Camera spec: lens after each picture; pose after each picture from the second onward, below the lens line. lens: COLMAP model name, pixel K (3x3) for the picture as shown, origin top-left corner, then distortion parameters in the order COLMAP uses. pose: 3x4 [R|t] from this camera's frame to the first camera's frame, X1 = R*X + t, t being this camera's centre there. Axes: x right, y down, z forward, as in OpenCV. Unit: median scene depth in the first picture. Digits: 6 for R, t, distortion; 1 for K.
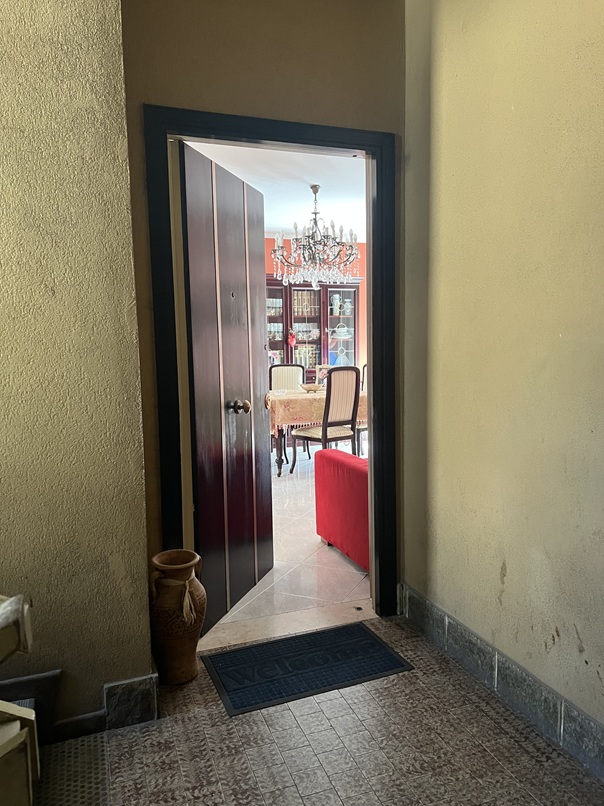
lens RADIAL K [[608.0, 0, 304.5], [0, 608.0, 405.7], [0, 0, 1]] dist [0.032854, -0.012676]
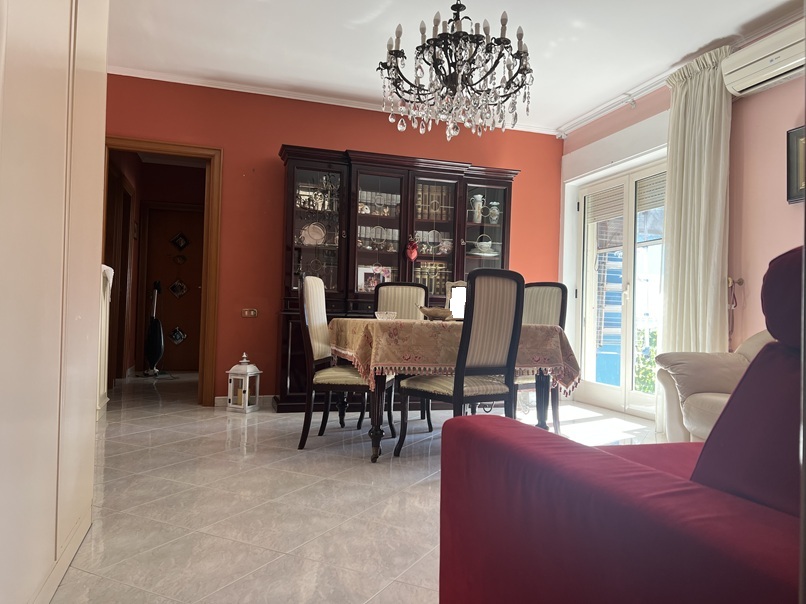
lens RADIAL K [[608.0, 0, 398.9], [0, 608.0, 298.1], [0, 0, 1]] dist [0.032854, -0.012676]
pose [[0.997644, 0.042560, -0.053809, 0.003852], [-0.048665, 0.991846, -0.117782, 0.025395], [0.048358, 0.120123, 0.991581, 0.335891]]
